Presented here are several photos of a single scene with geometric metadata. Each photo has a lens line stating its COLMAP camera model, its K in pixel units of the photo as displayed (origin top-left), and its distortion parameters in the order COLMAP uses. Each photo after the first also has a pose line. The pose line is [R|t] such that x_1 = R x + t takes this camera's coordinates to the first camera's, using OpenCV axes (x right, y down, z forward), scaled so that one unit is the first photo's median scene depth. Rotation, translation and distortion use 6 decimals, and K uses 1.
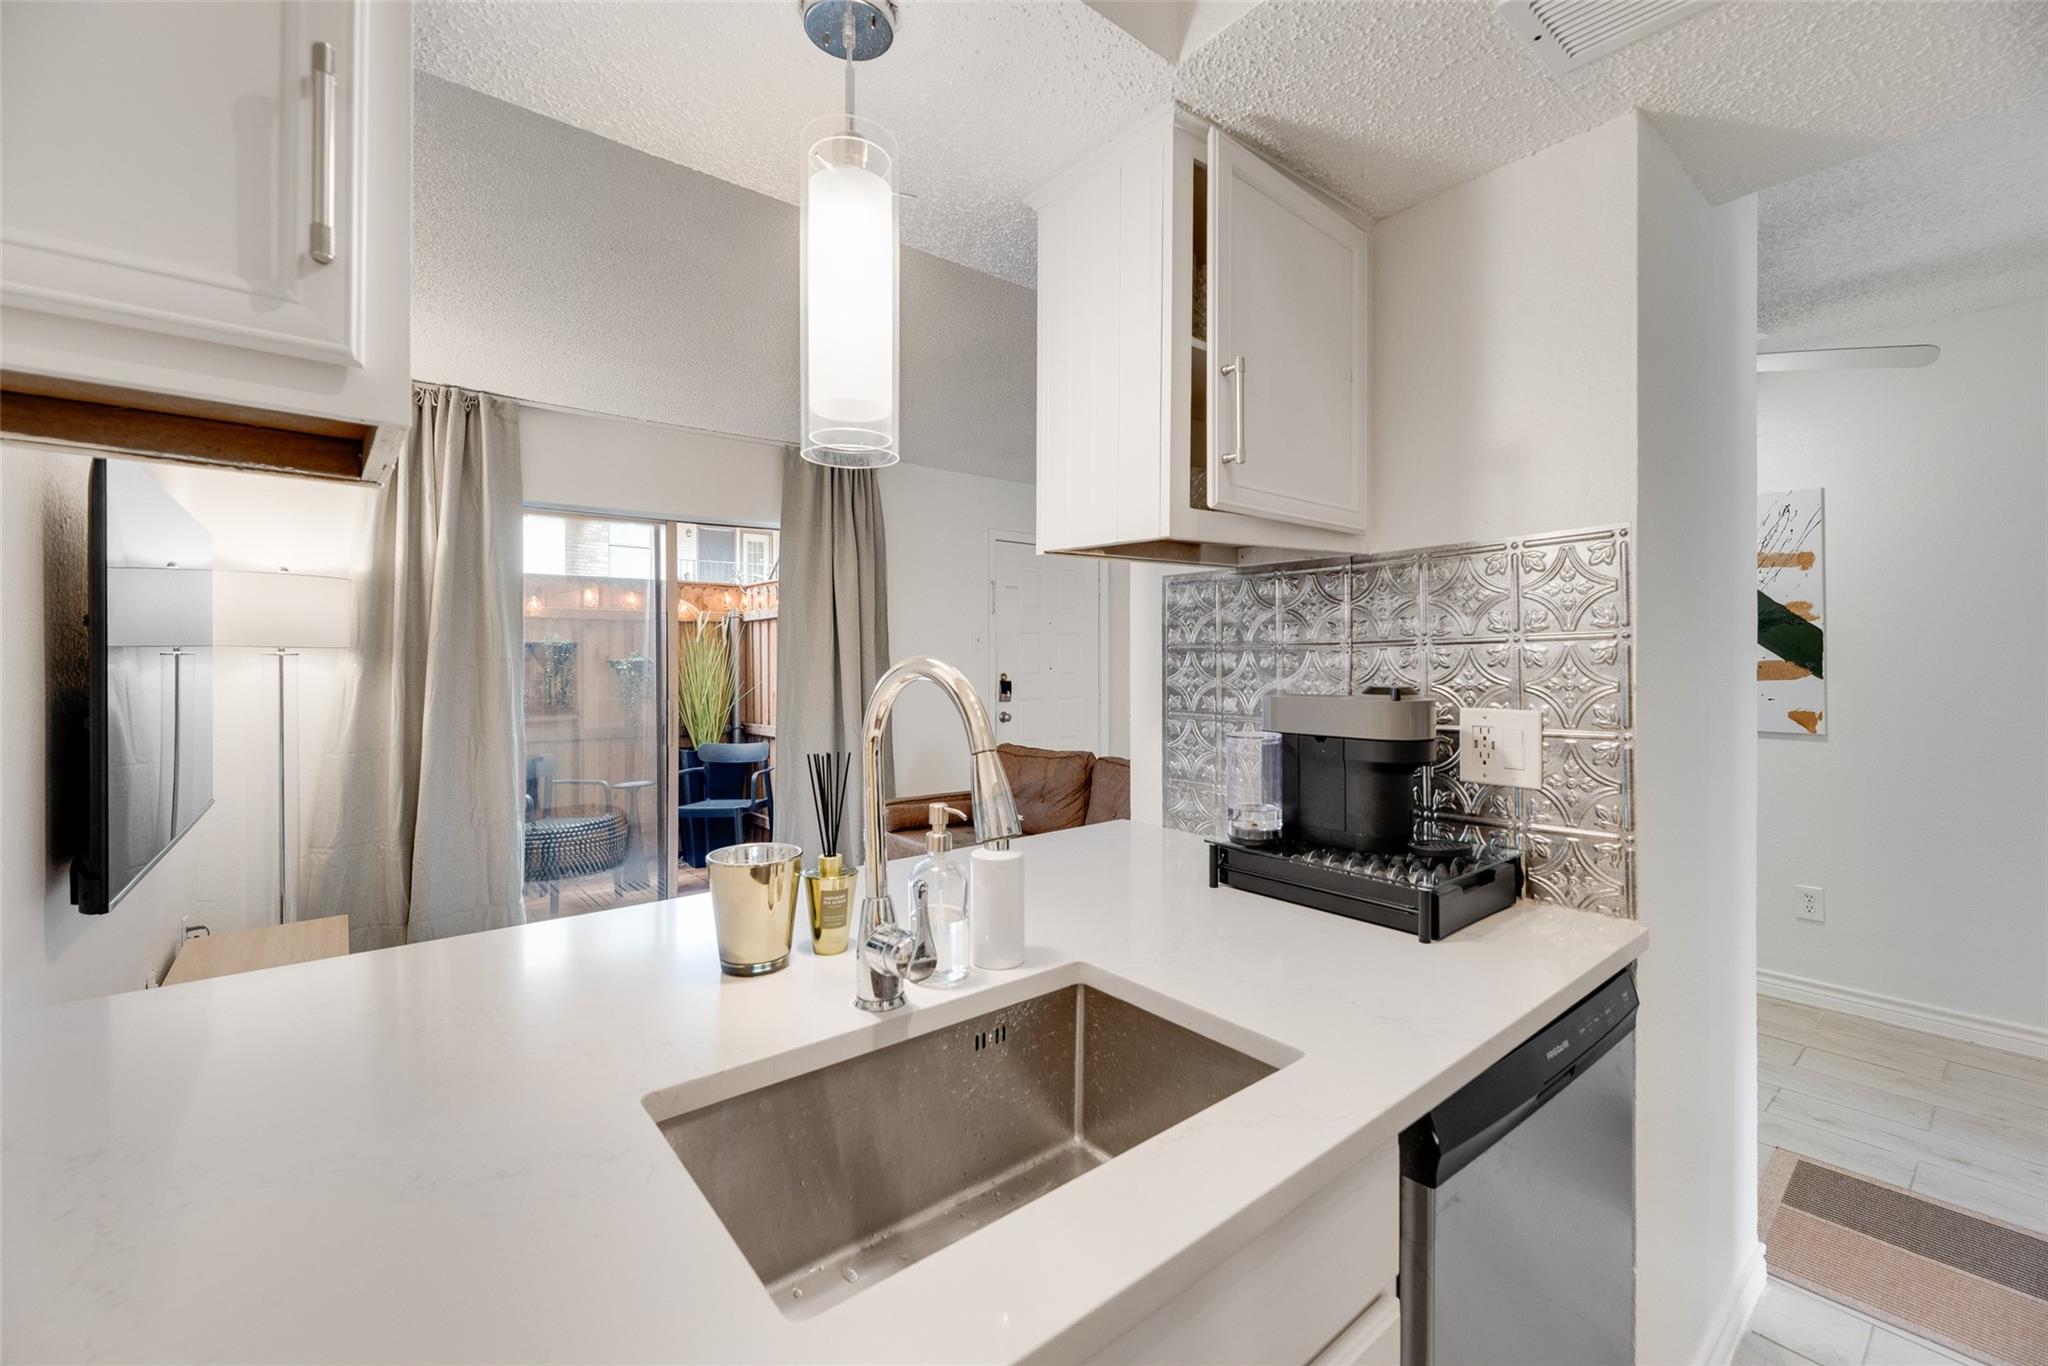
lens RADIAL K [[834.0, 0, 1032.0], [0, 834.0, 658.5], [0, 0, 1]] dist [-0.002625, -0.000795]
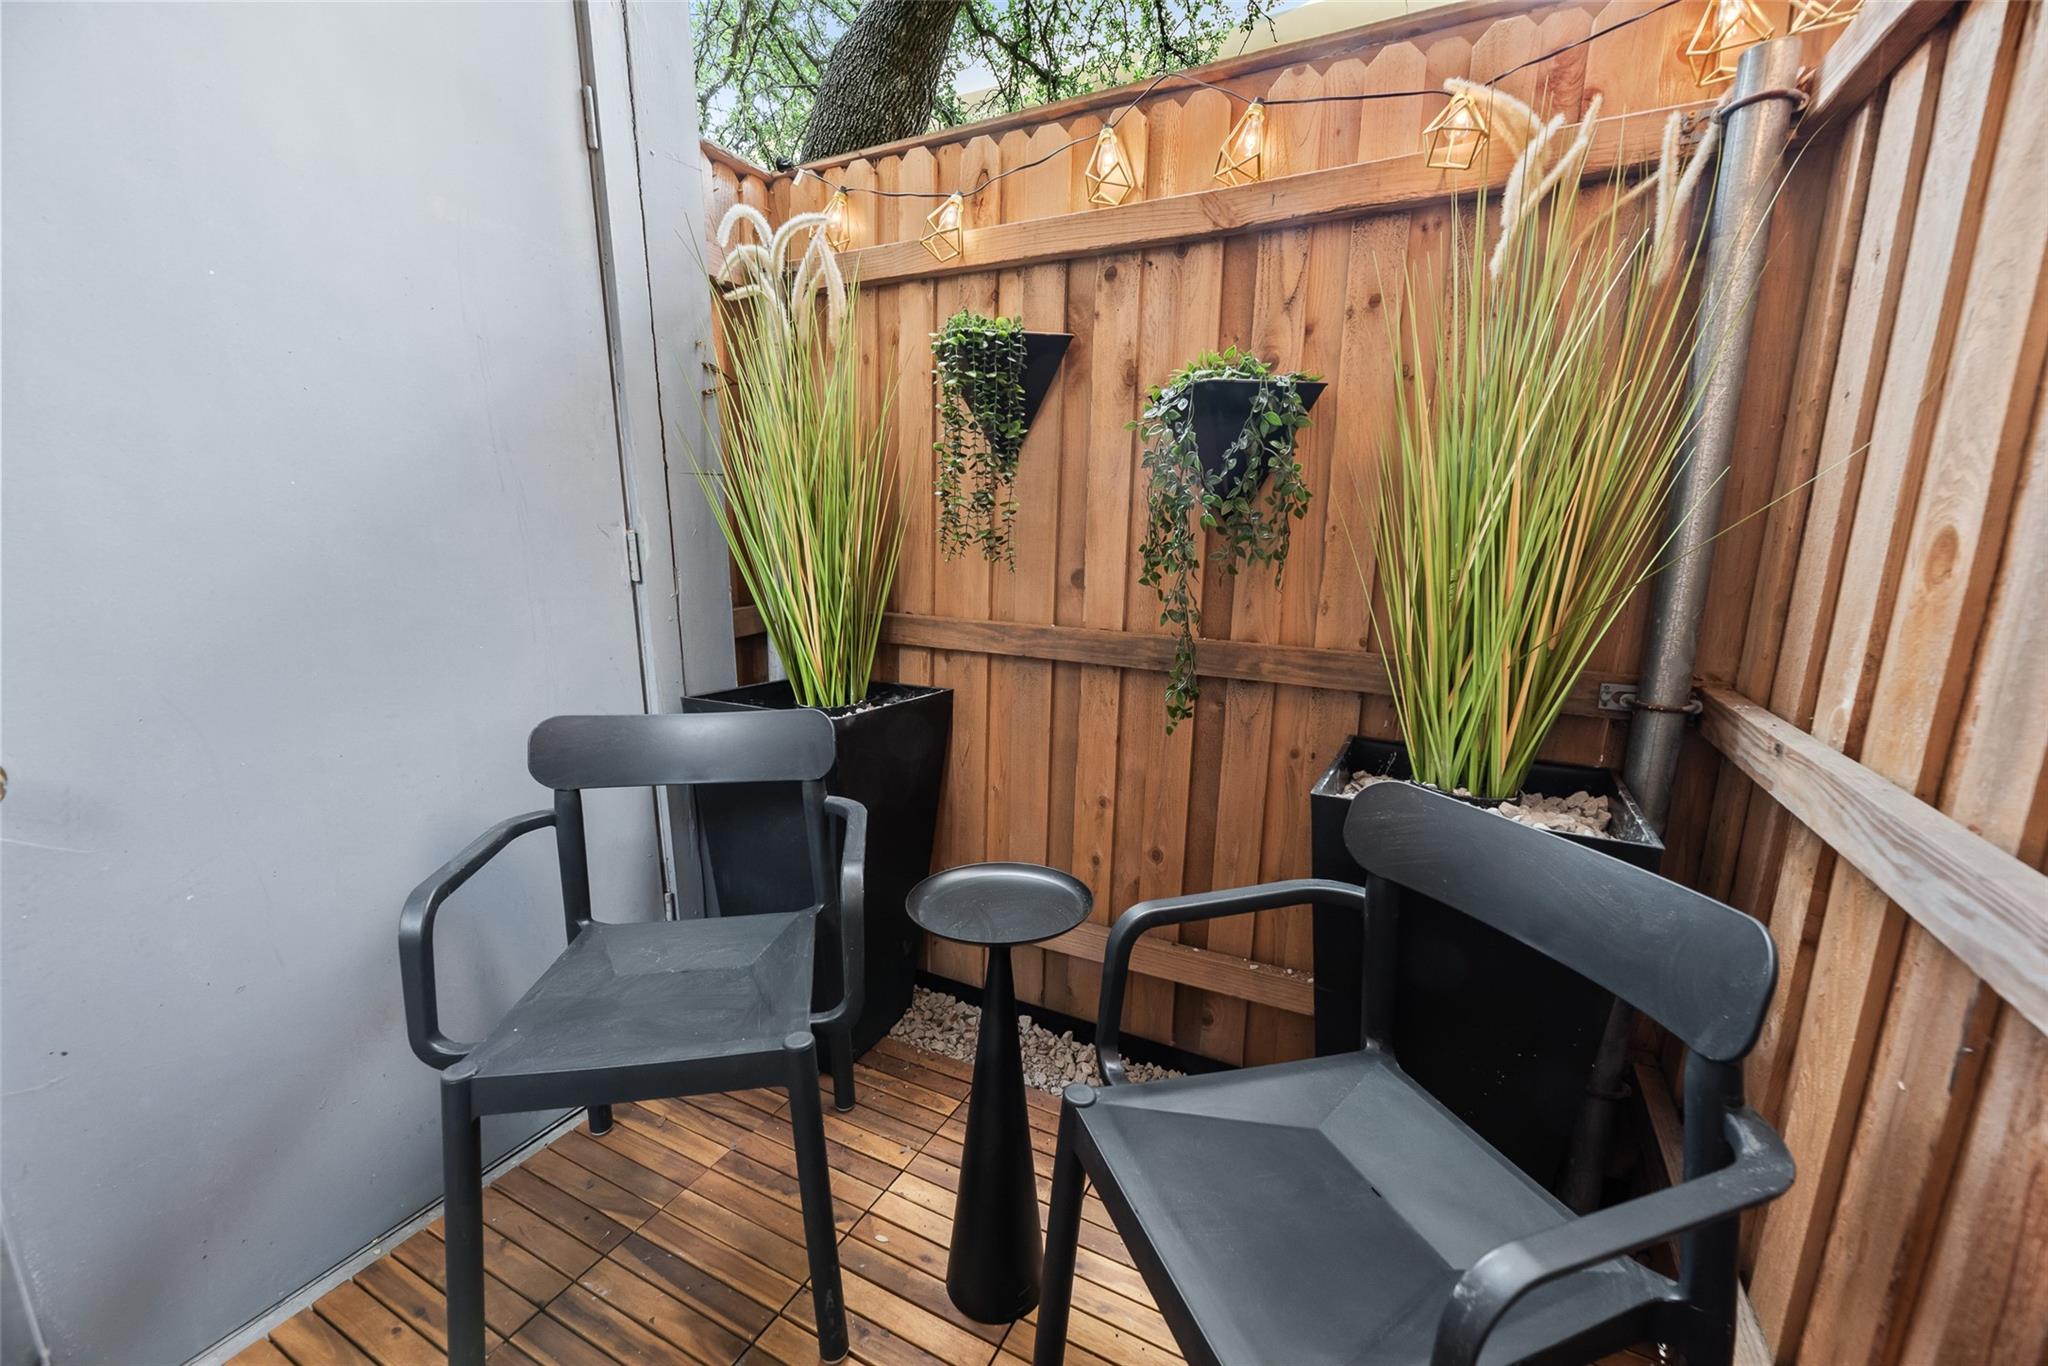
lens RADIAL K [[814.4, 0, 1031.1], [0, 814.4, 699.8], [0, 0, 1]] dist [-0.006091, 0.000187]
pose [[0.399192, 0.205460, -0.893550, -0.390015], [-0.004183, 0.974967, 0.222312, 0.061351], [0.916858, -0.085007, 0.390058, 1.280694]]
